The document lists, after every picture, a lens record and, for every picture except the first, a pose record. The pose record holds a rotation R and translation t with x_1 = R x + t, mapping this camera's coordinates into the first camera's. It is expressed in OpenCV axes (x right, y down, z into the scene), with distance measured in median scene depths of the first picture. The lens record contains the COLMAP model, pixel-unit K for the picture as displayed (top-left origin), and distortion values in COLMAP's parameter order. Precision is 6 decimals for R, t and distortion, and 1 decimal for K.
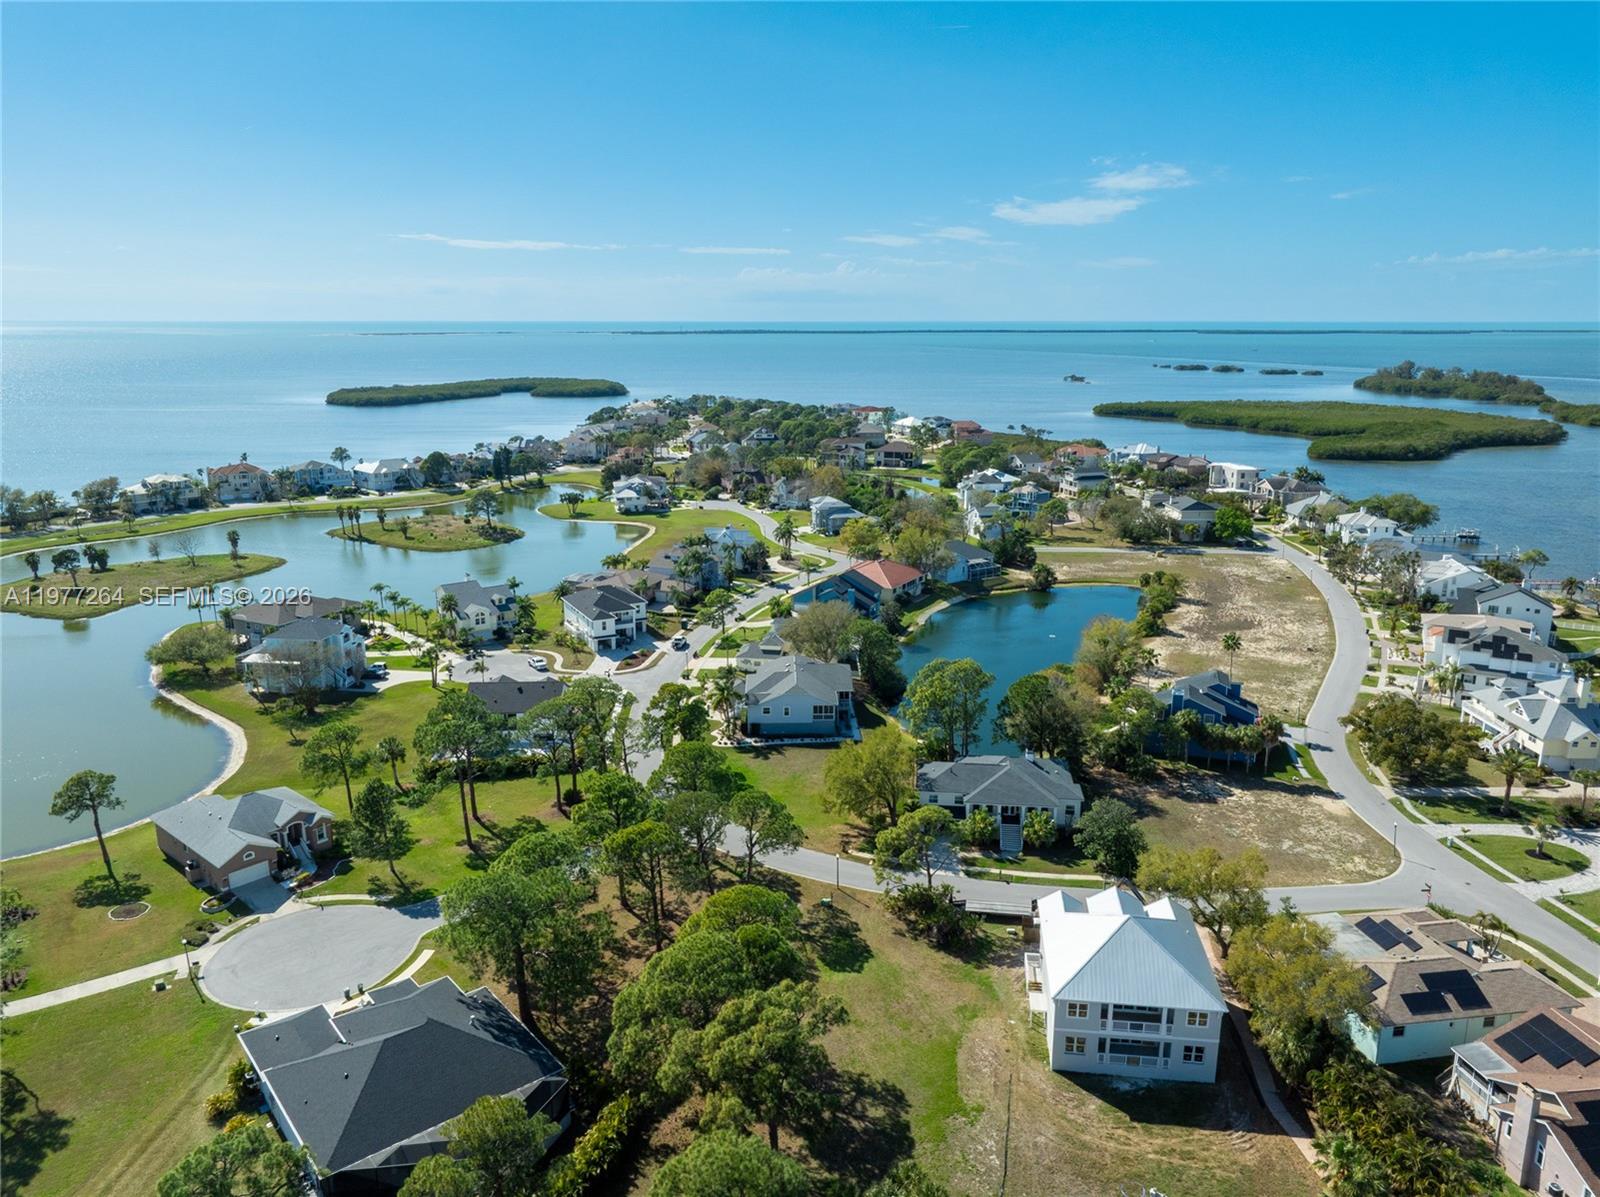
lens RADIAL K [[1133.3, 0, 803.5], [0, 1133.3, 600.2], [0, 0, 1]] dist [0.000556, -0.003814]
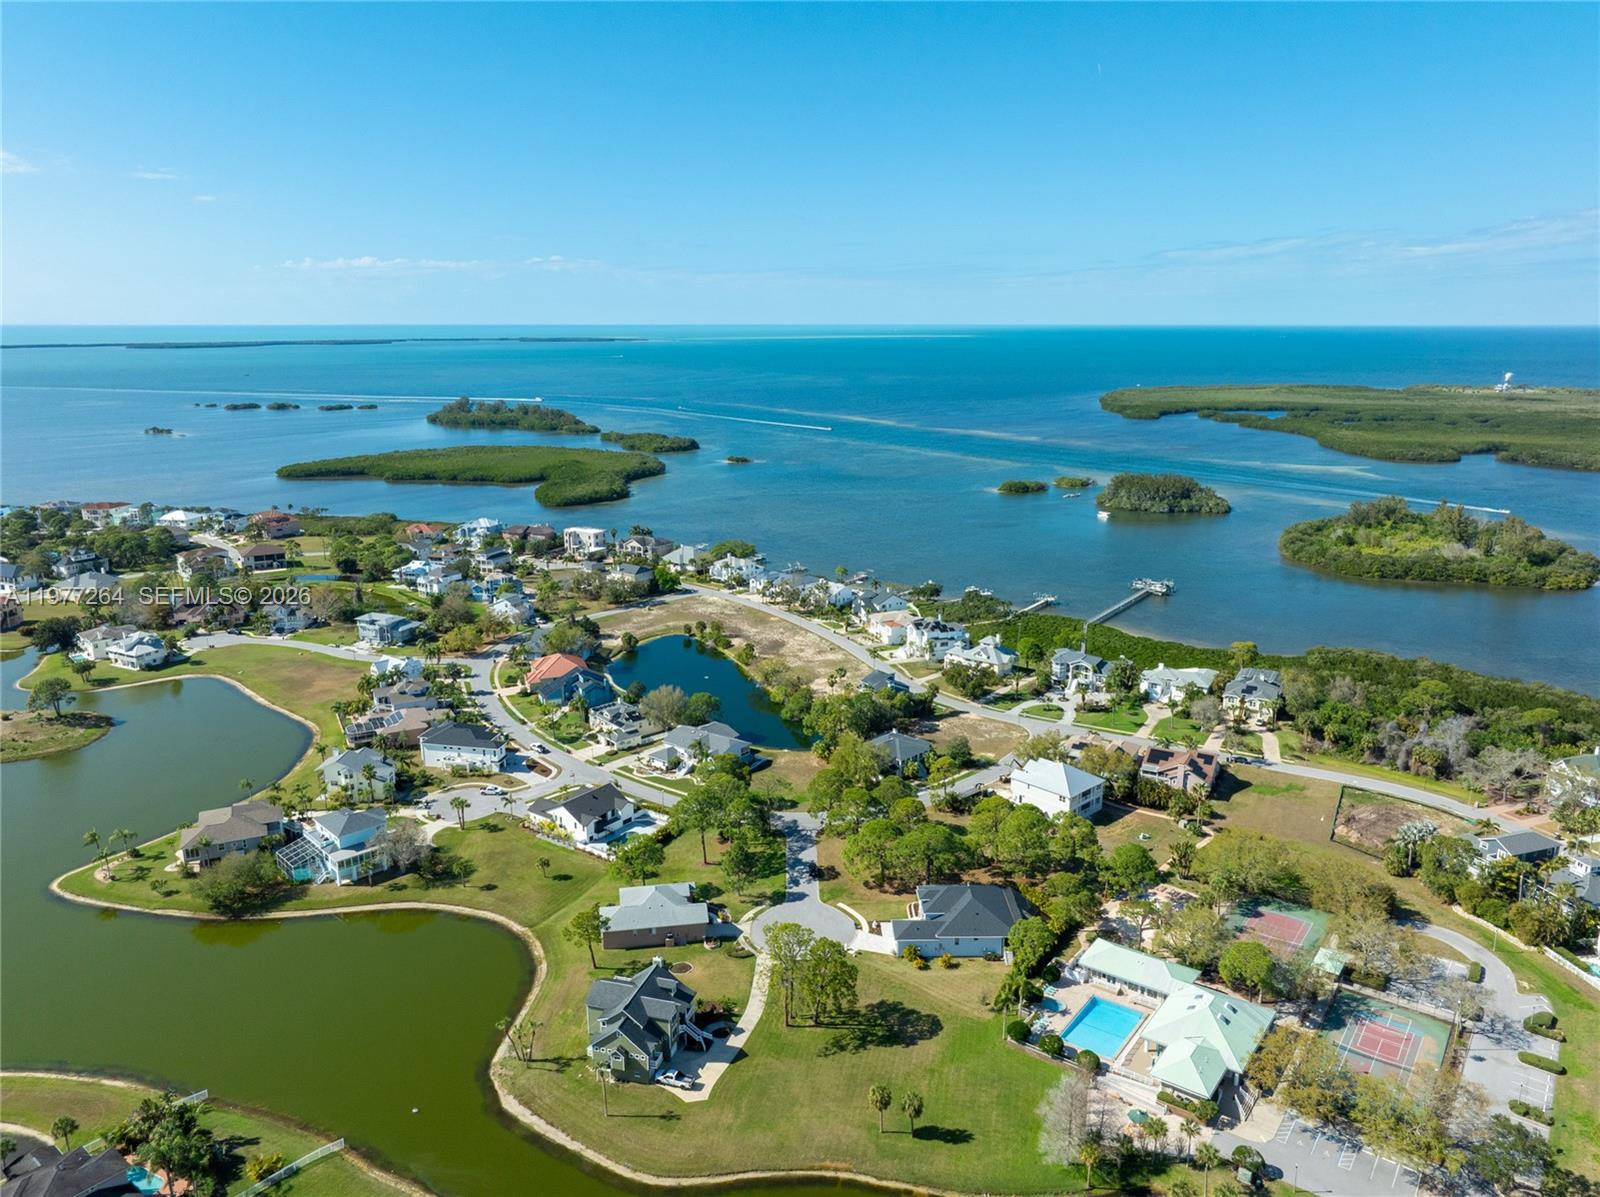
lens RADIAL K [[1133.3, 0, 807.4], [0, 1133.3, 597.1], [0, 0, 1]] dist [0.000556, -0.003814]
pose [[0.626702, -0.185412, 0.756880, -0.778373], [0.187928, 0.978574, 0.084115, -0.165769], [-0.756259, 0.089524, 0.648118, -0.107627]]
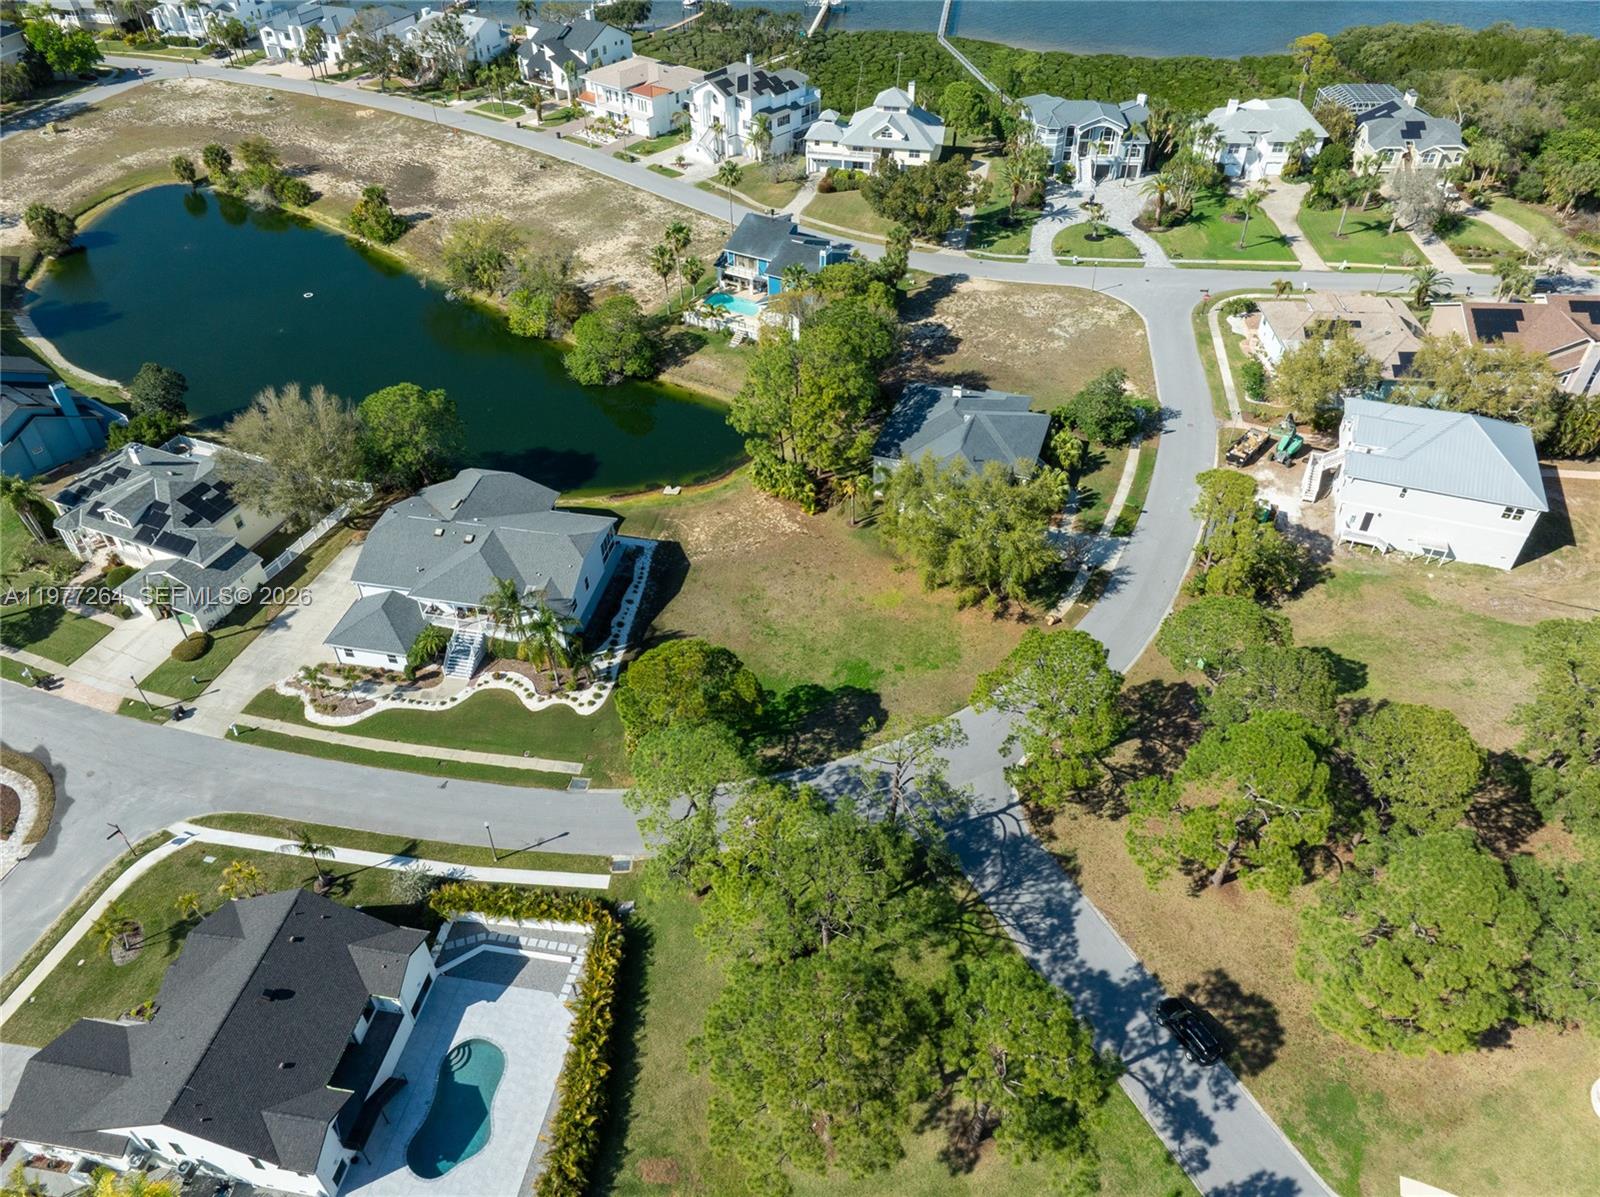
lens RADIAL K [[1133.3, 0, 809.4], [0, 1133.3, 595.2], [0, 0, 1]] dist [0.000556, -0.003814]
pose [[0.210711, -0.637295, 0.741253, -0.281033], [0.238289, 0.768890, 0.593319, -0.138937], [-0.948061, 0.051614, 0.313874, 0.495504]]
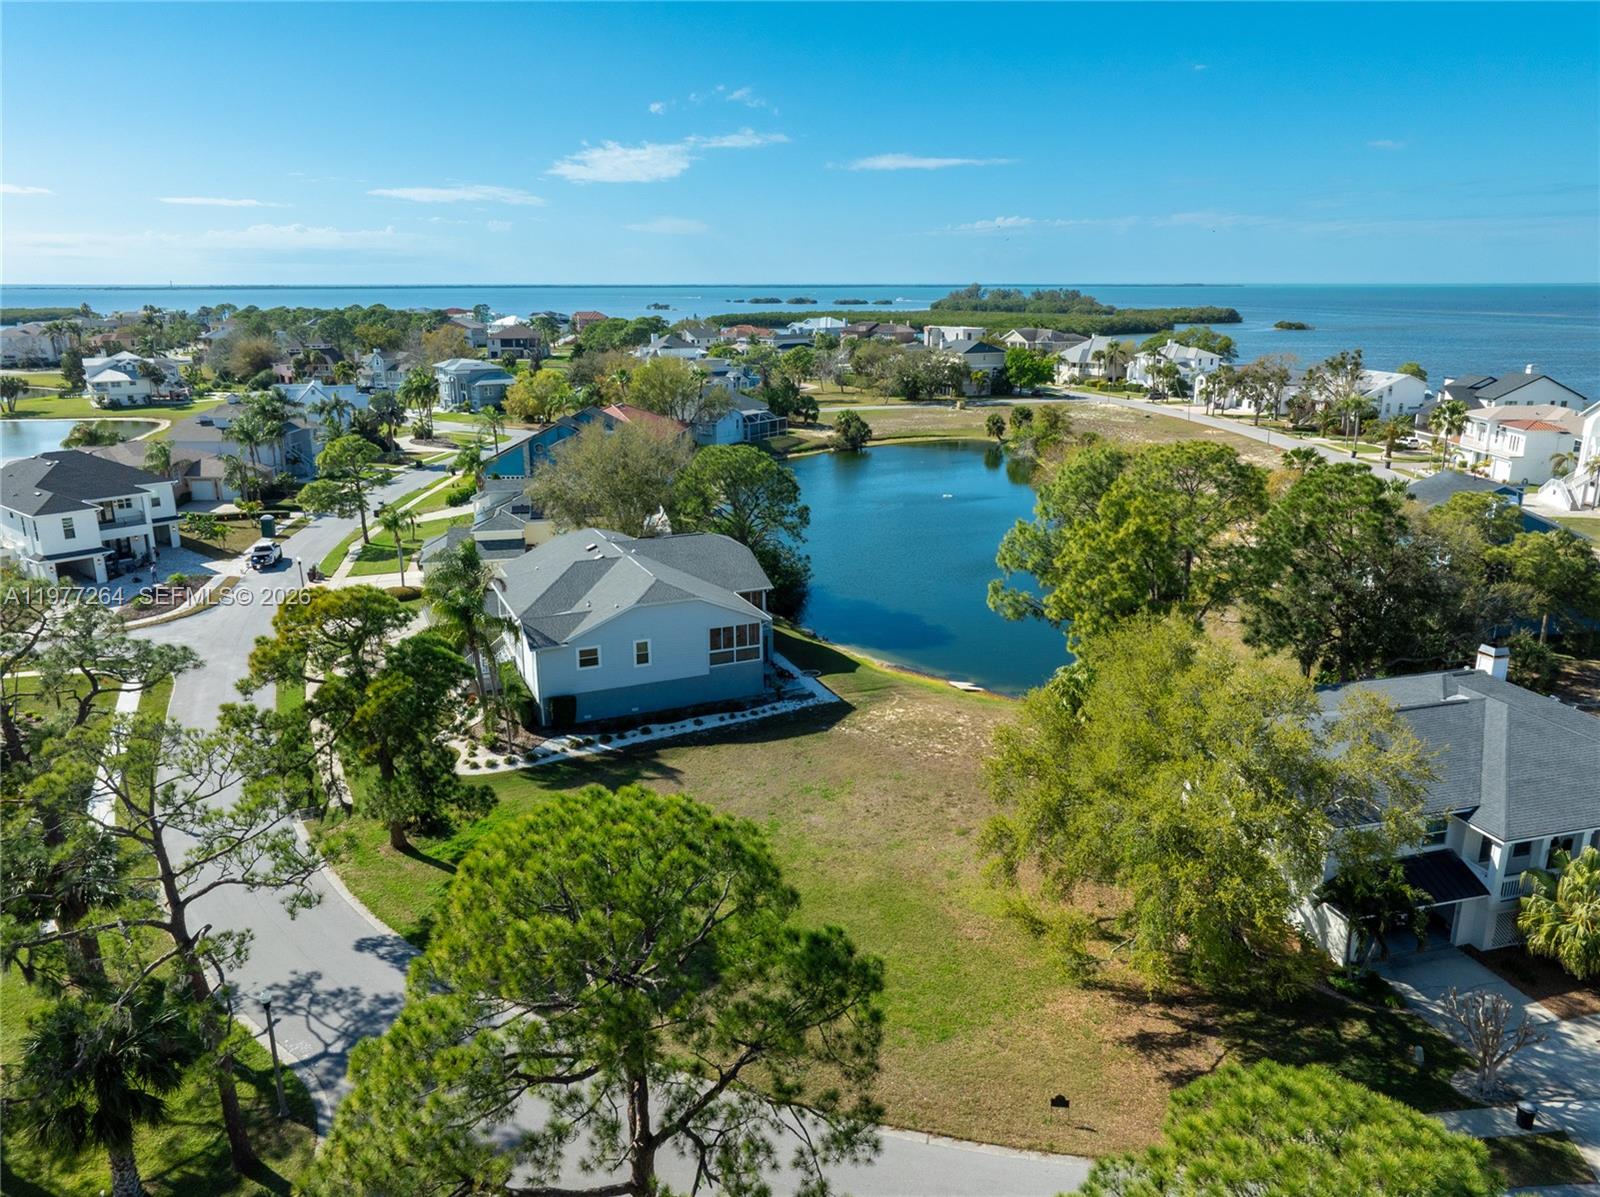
lens RADIAL K [[1133.3, 0, 802.6], [0, 1133.3, 597.4], [0, 0, 1]] dist [0.000556, -0.003814]
pose [[0.924974, -0.103854, 0.365565, -0.068822], [0.093936, 0.994567, 0.044868, 0.046966], [-0.368238, -0.007162, 0.929704, 0.436289]]
